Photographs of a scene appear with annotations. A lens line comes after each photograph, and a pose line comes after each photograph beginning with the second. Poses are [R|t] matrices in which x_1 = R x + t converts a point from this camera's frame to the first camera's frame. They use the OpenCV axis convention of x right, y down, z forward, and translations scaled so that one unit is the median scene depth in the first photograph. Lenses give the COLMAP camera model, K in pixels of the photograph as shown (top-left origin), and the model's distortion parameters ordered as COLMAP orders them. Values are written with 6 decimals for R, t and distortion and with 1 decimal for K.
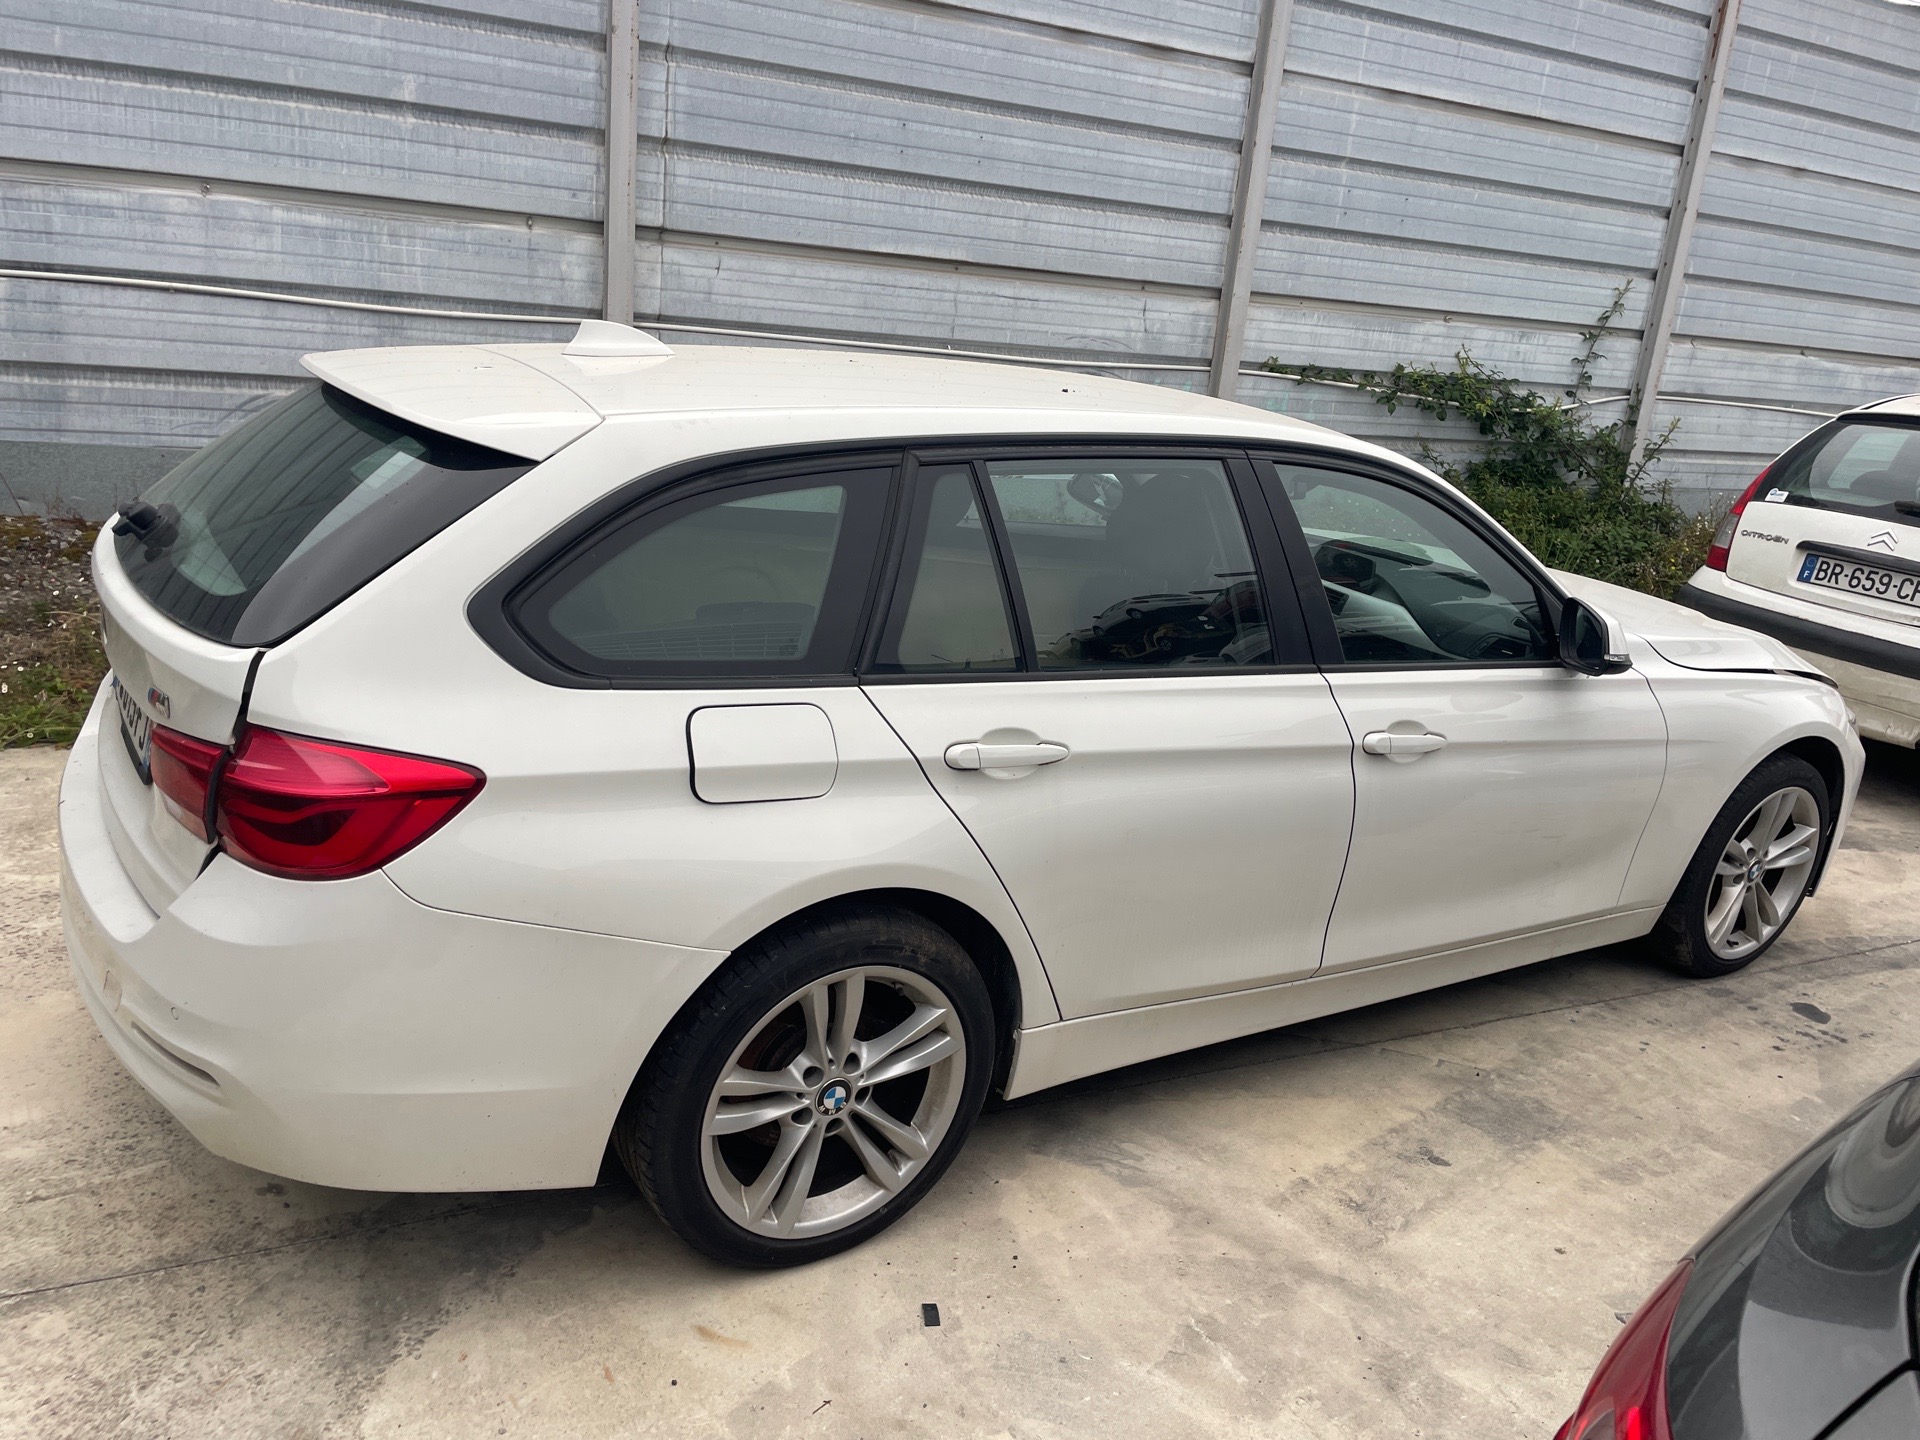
lens RADIAL K [[1429.6, 0, 976.0], [0, 1429.6, 720.8], [0, 0, 1]] dist [0.077911, -0.097181]
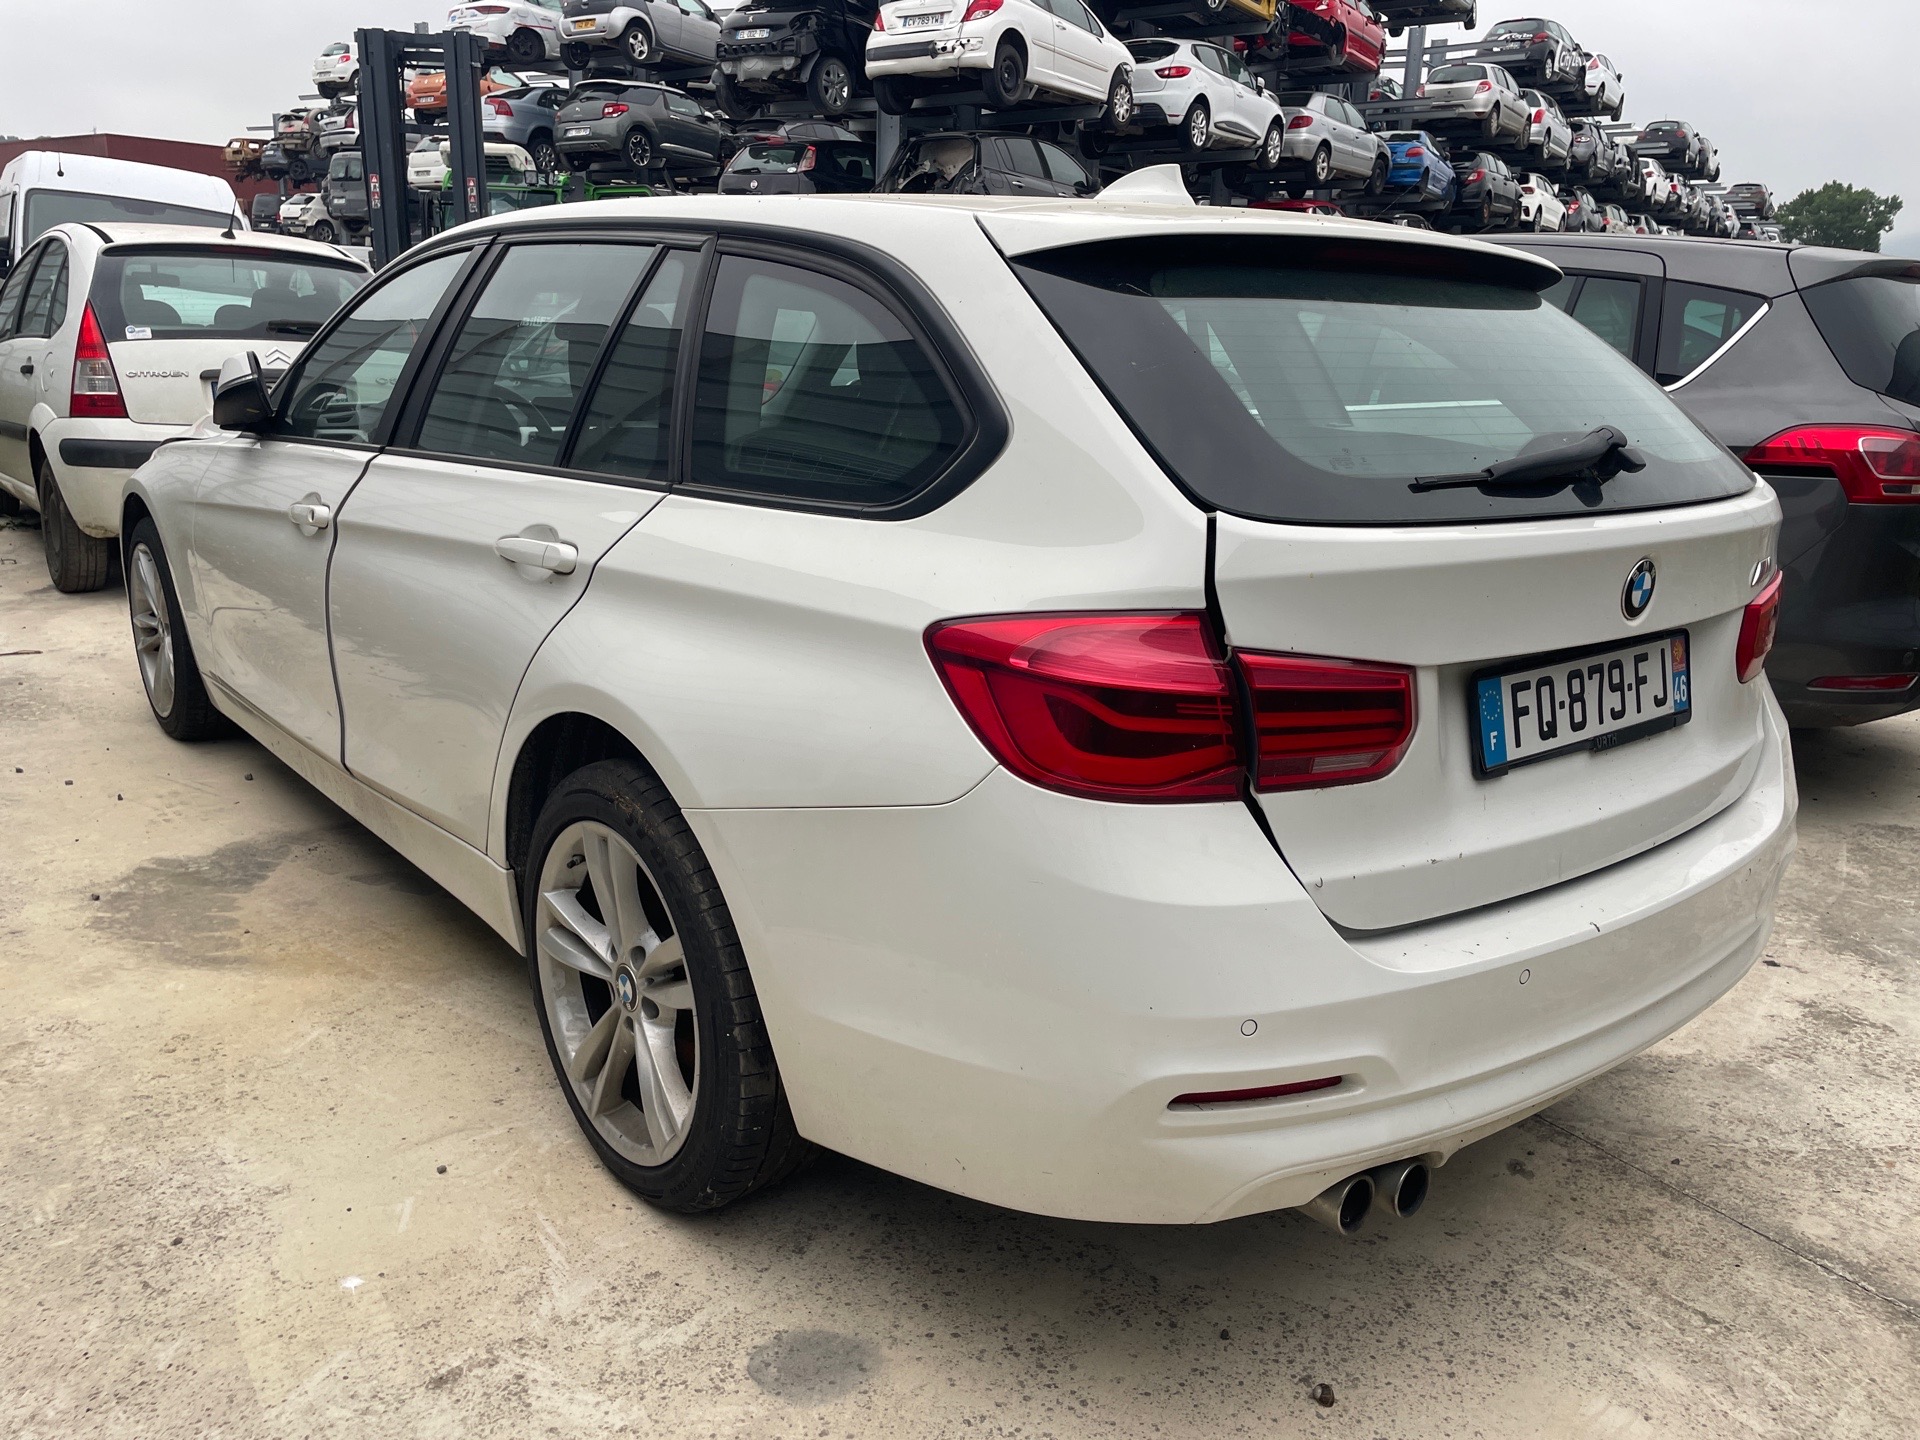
lens RADIAL K [[1425.8, 0, 934.4], [0, 1425.8, 690.2], [0, 0, 1]] dist [0.081225, -0.101602]
pose [[-0.085326, -0.339820, 0.936612, -0.573472], [0.249780, 0.902726, 0.350281, -0.166360], [-0.964536, 0.263835, 0.007855, 0.609638]]
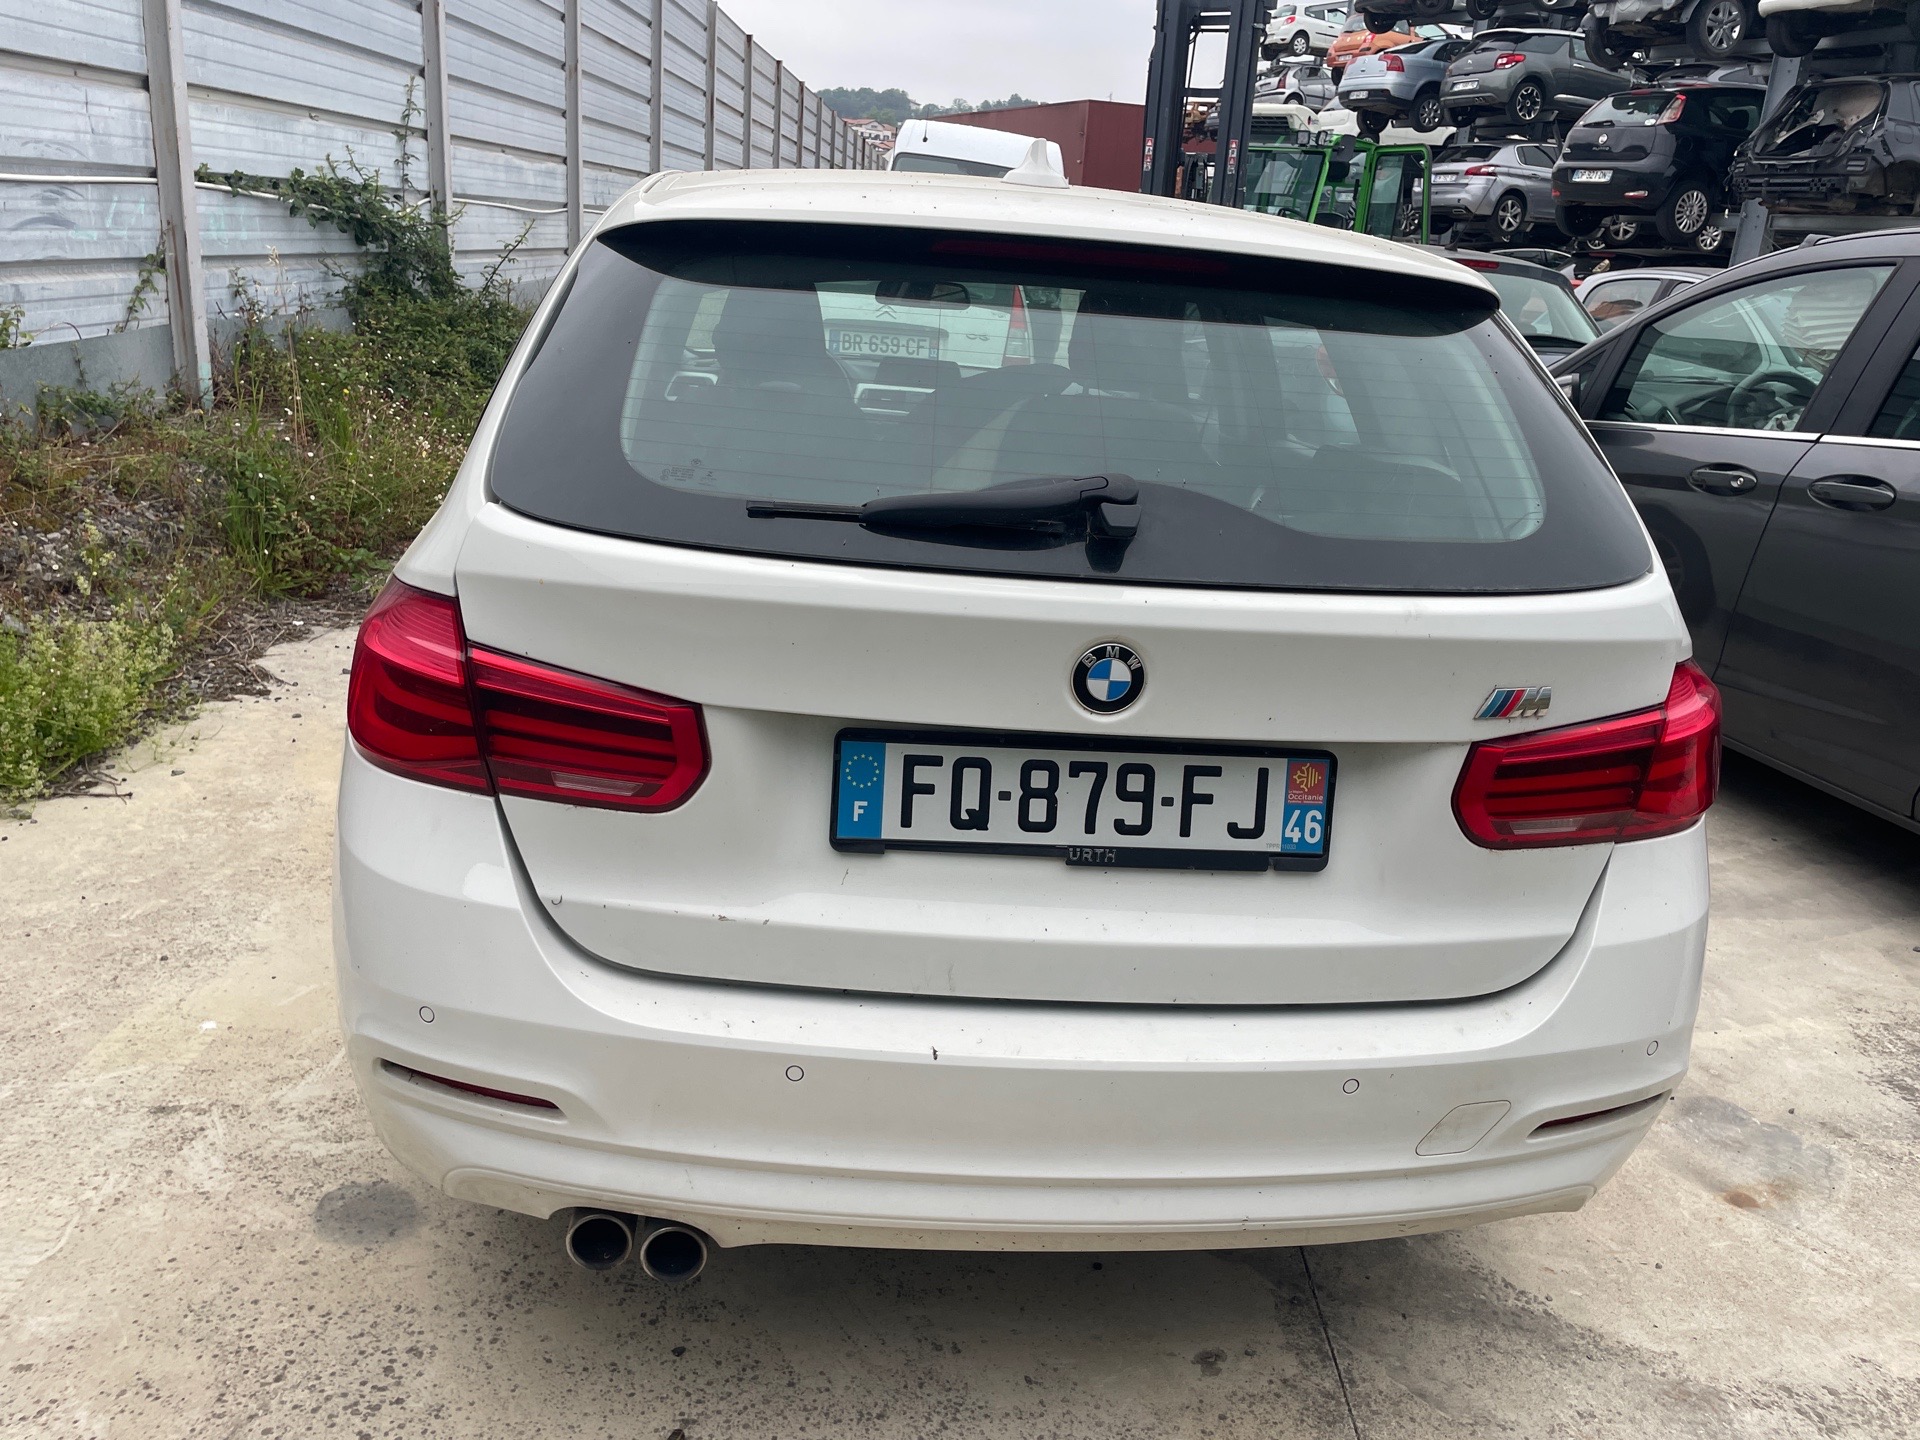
lens RADIAL K [[1425.8, 0, 934.4], [0, 1425.8, 690.2], [0, 0, 1]] dist [0.081225, -0.101602]
pose [[0.483448, -0.322199, 0.813920, -0.503441], [0.230136, 0.943872, 0.236947, -0.100192], [-0.844580, 0.072761, 0.530463, 0.338625]]
